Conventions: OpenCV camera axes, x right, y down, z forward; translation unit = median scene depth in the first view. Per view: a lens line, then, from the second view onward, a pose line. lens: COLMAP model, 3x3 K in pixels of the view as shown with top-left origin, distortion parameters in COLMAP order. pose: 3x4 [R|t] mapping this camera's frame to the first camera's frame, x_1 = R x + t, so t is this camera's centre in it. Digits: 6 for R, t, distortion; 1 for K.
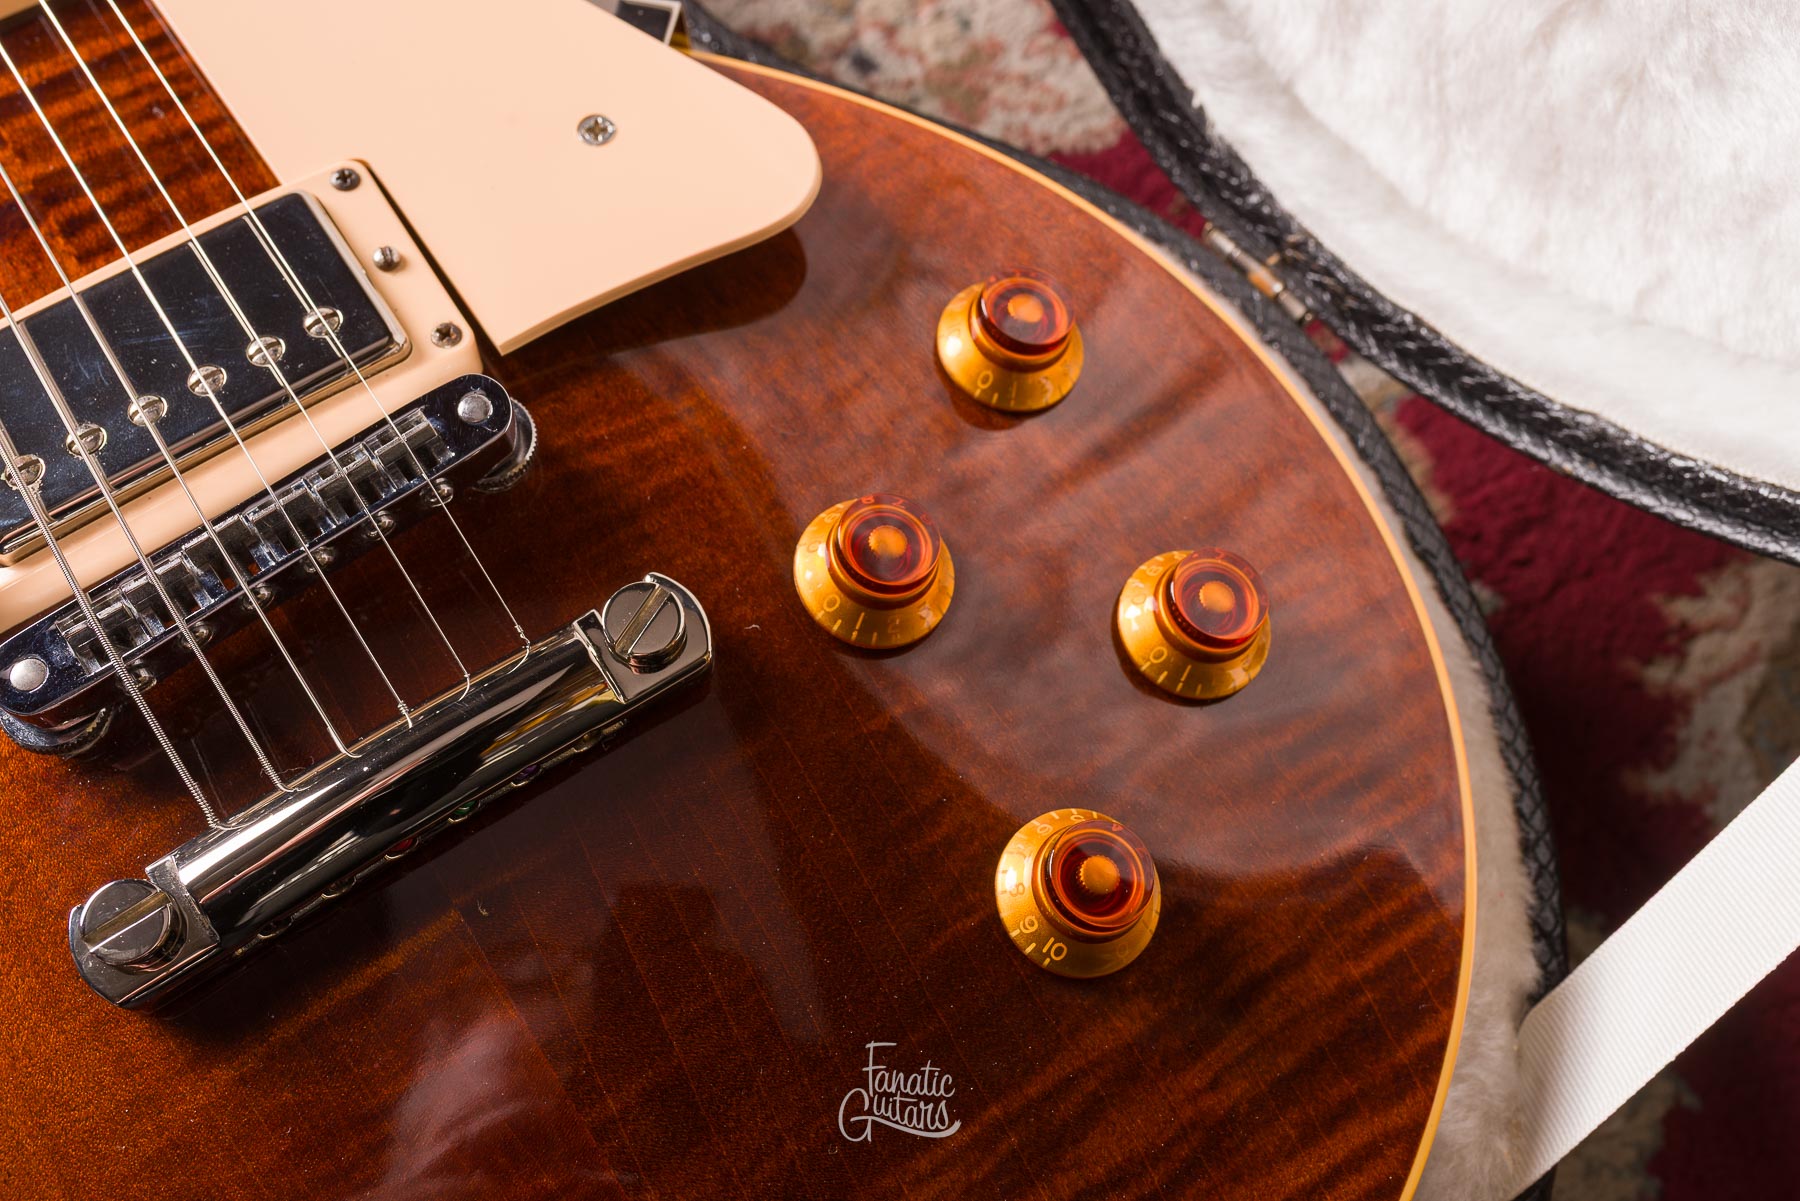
lens RADIAL K [[1815.3, 0, 900.0], [0, 1815.3, 600.5], [0, 0, 1]] dist [-0.000501, 0.014151]
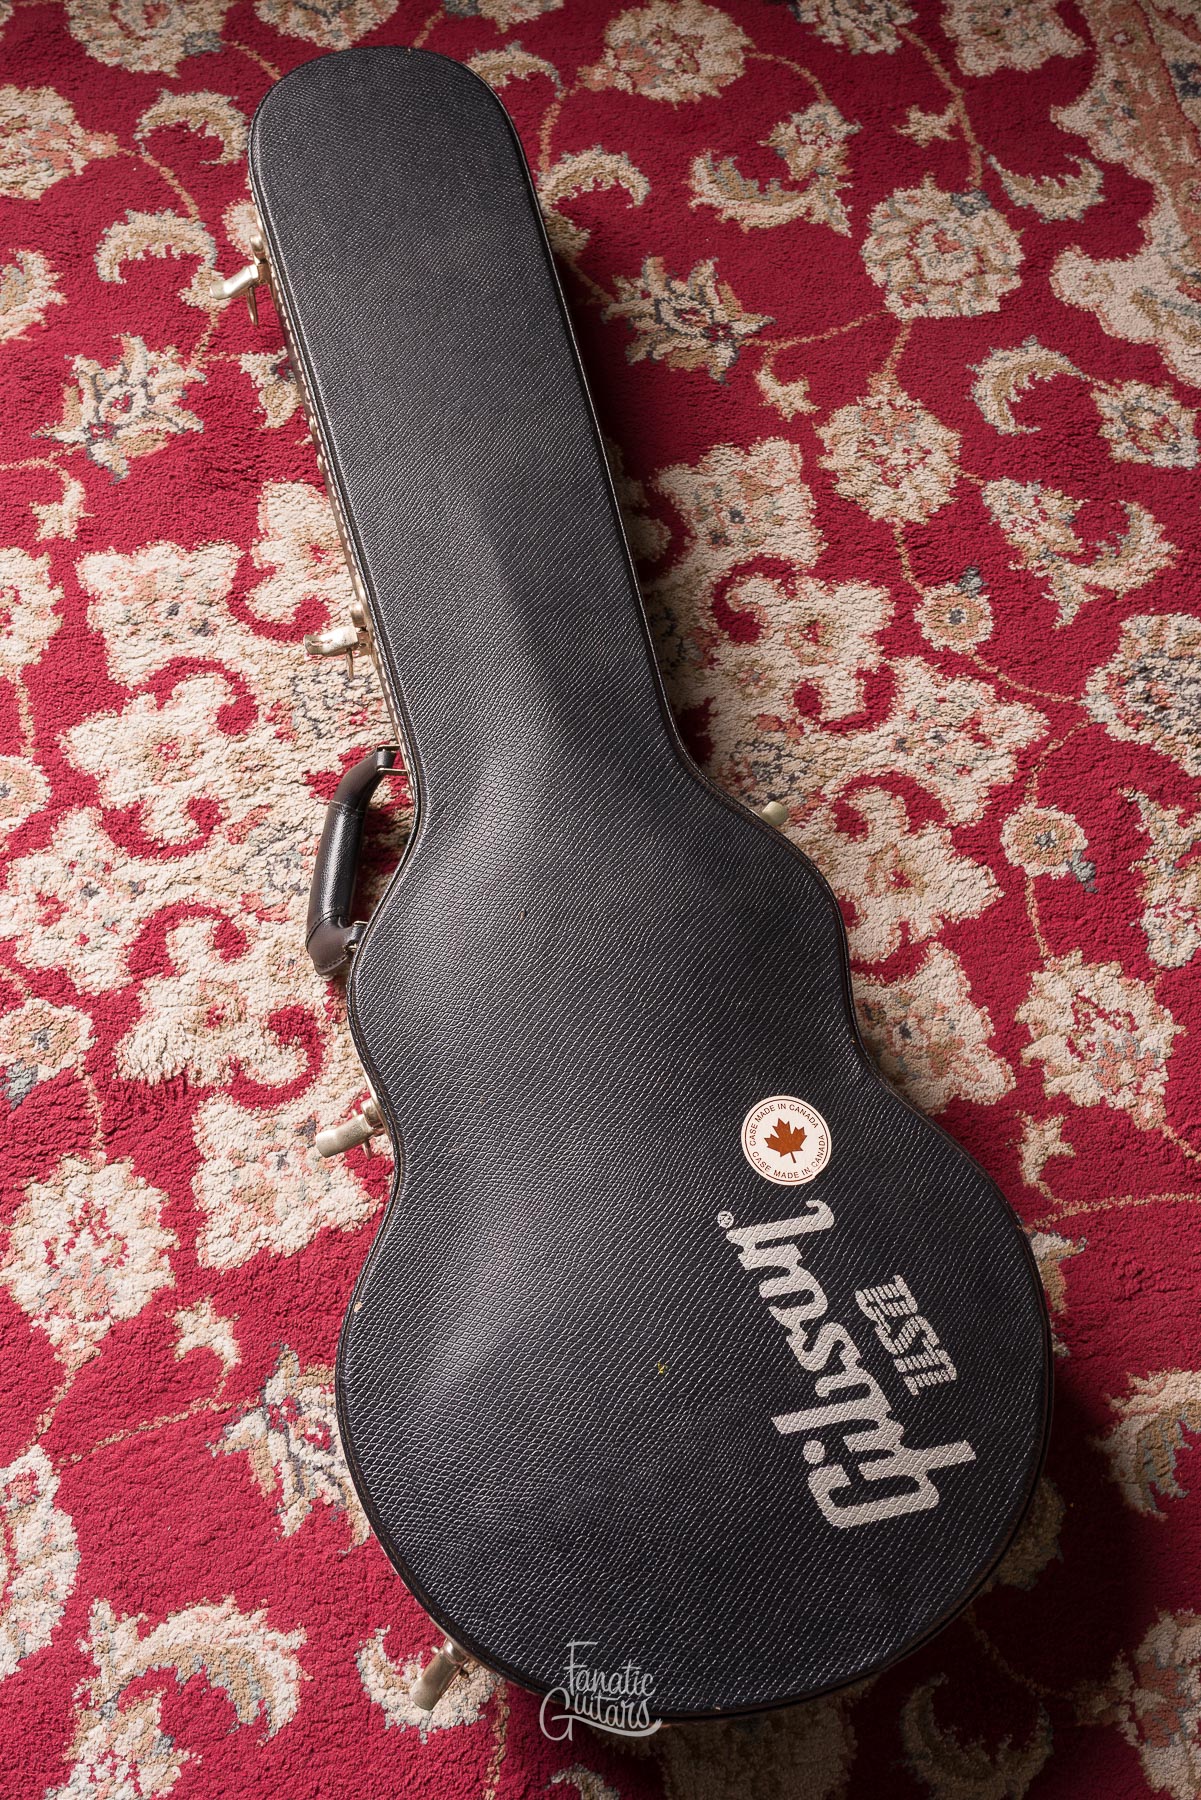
lens RADIAL K [[1803.6, 0, 600.5], [0, 1803.6, 900.0], [0, 0, 1]] dist [0.002174, 0.005268]
pose [[0.939499, 0.332165, -0.083716, -0.376065], [-0.326993, 0.942449, 0.069755, -0.729685], [0.102068, -0.038160, 0.994045, -2.037936]]
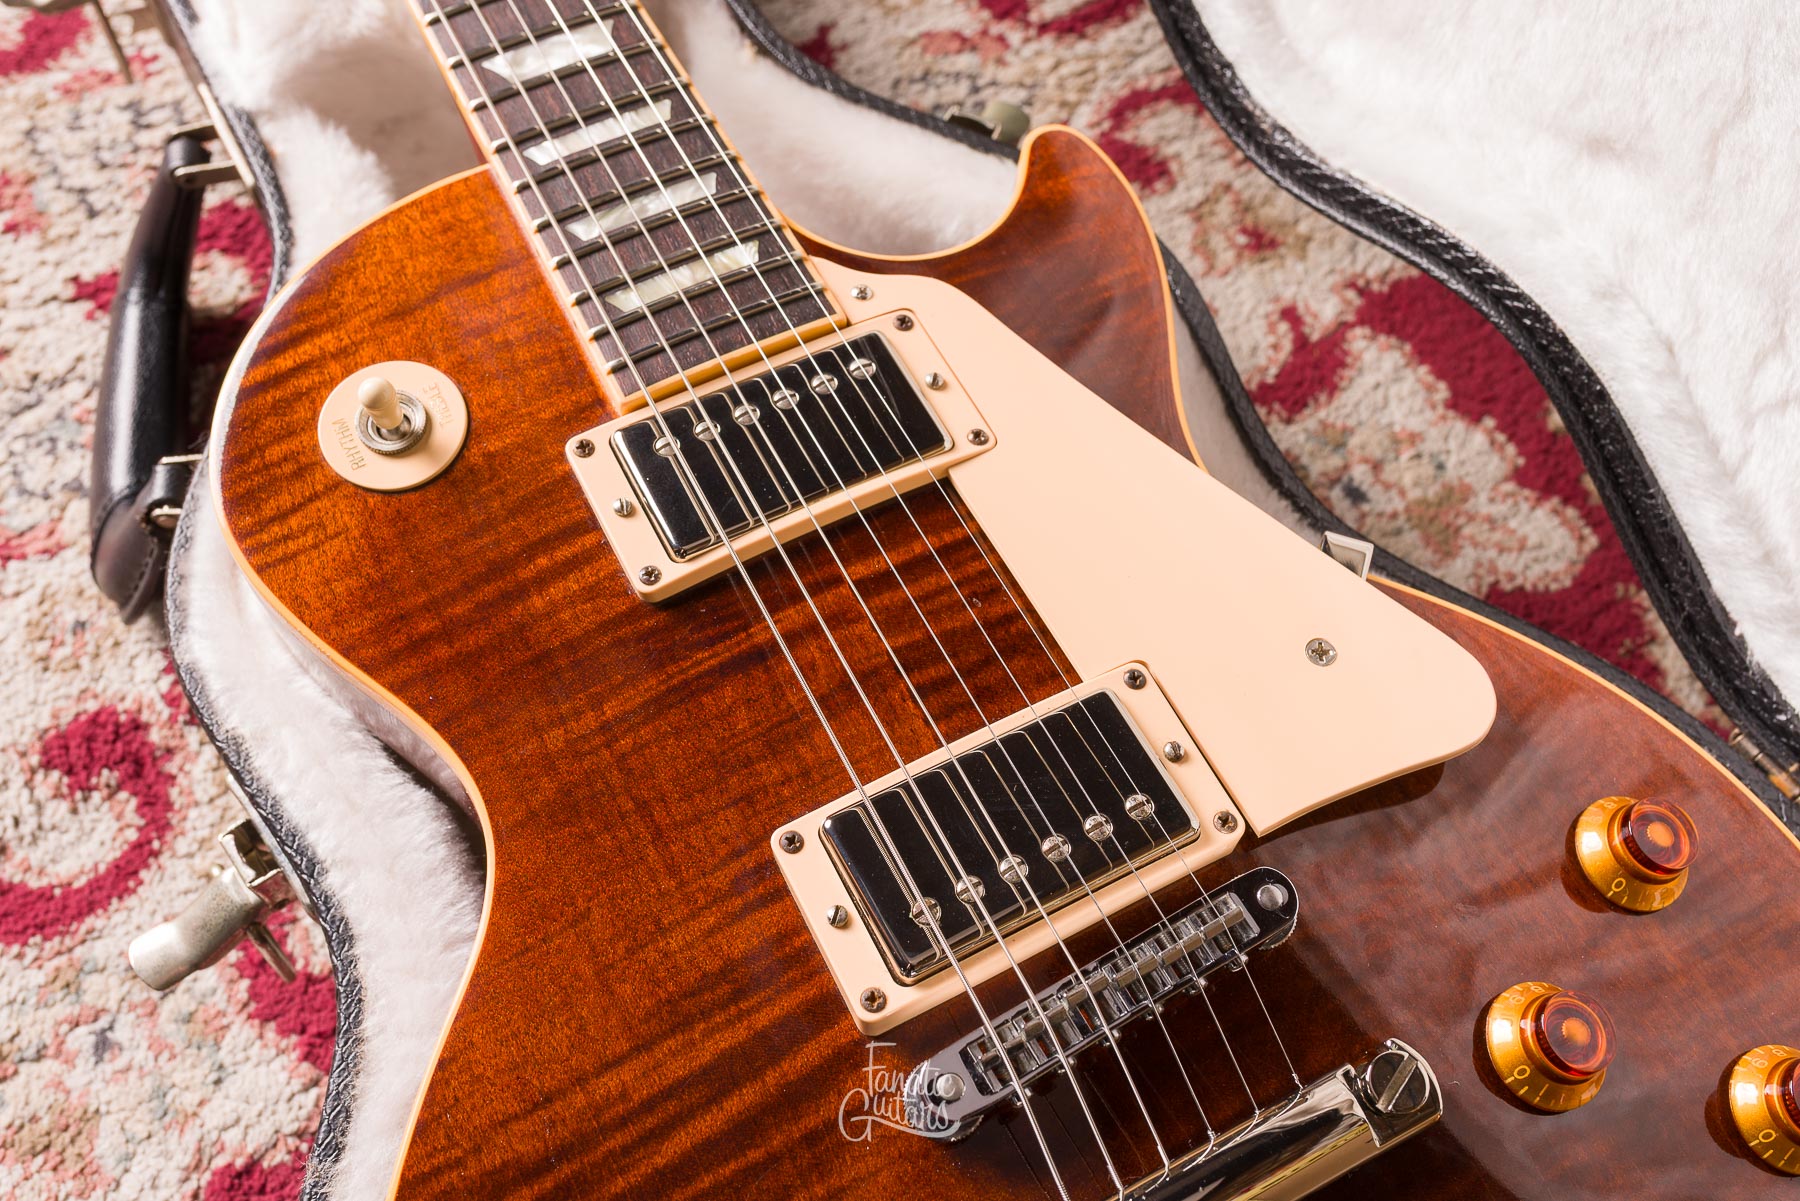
lens RADIAL K [[1778.1, 0, 901.3], [0, 1778.1, 604.0], [0, 0, 1]] dist [0.004823, -0.003088]
pose [[0.994168, 0.102608, -0.033182, -0.397633], [-0.104772, 0.991896, -0.071862, -0.162765], [0.025540, 0.074920, 0.996862, -0.236631]]
